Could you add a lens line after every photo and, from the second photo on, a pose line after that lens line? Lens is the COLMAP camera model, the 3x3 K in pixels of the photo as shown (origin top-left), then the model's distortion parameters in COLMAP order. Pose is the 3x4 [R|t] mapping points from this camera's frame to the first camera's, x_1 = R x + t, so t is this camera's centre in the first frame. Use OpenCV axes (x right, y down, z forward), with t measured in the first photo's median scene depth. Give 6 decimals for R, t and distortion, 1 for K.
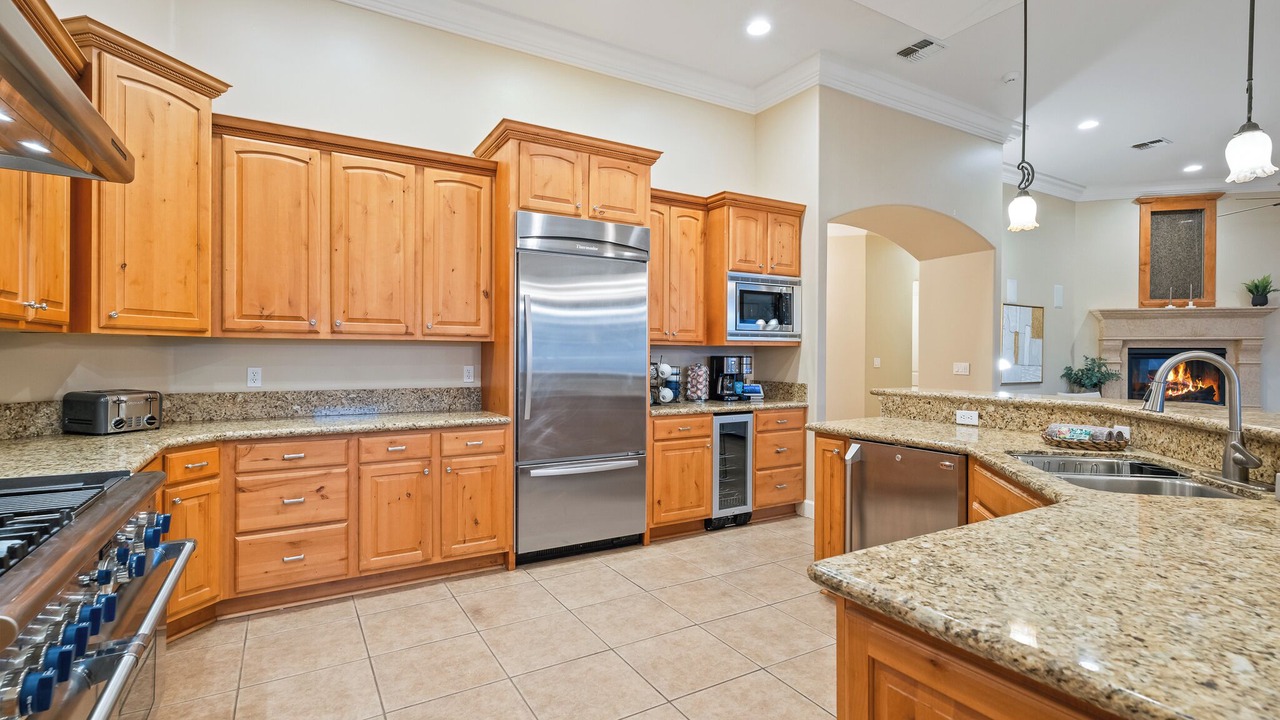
lens RADIAL K [[597.9, 0, 640.4], [0, 597.9, 354.2], [0, 0, 1]] dist [0.002954, -0.000293]
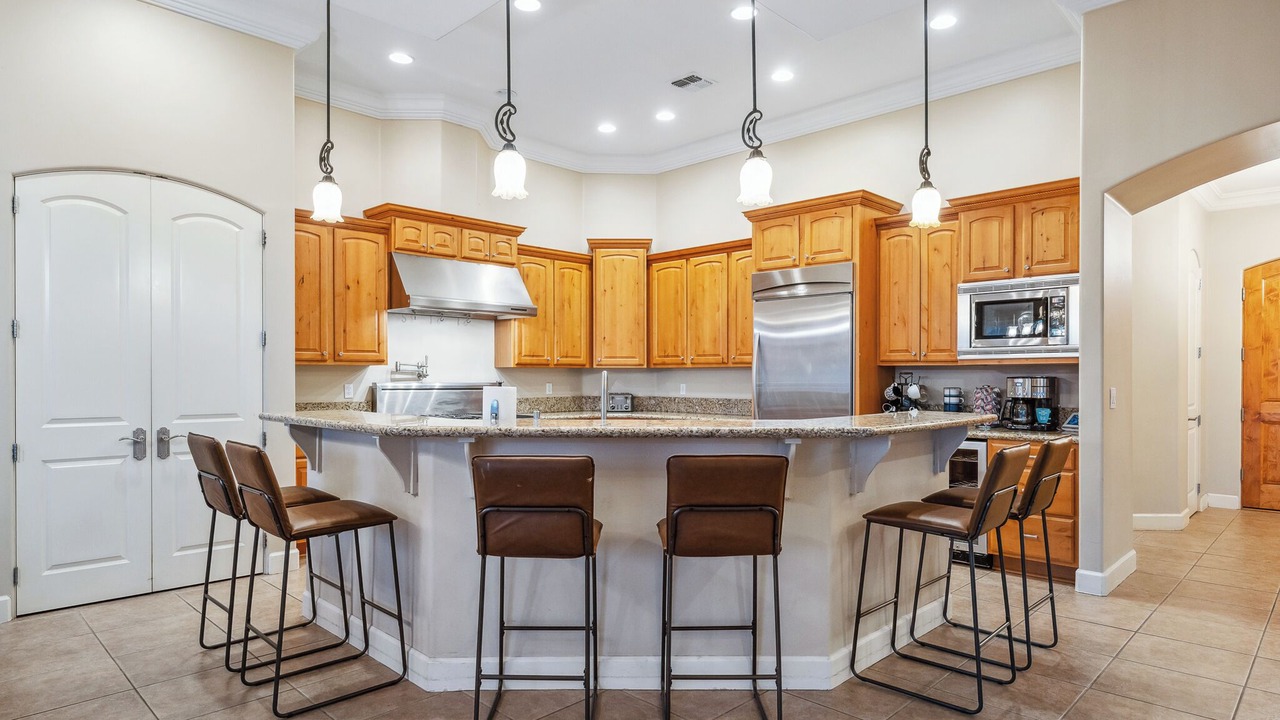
lens RADIAL K [[723.8, 0, 636.0], [0, 723.8, 384.5], [0, 0, 1]] dist [-0.010667, 0.011405]
pose [[0.253641, 0.006436, -0.967277, 1.063307], [0.000599, 0.999977, 0.006811, 0.007119], [0.967298, -0.002307, 0.253631, 0.234810]]
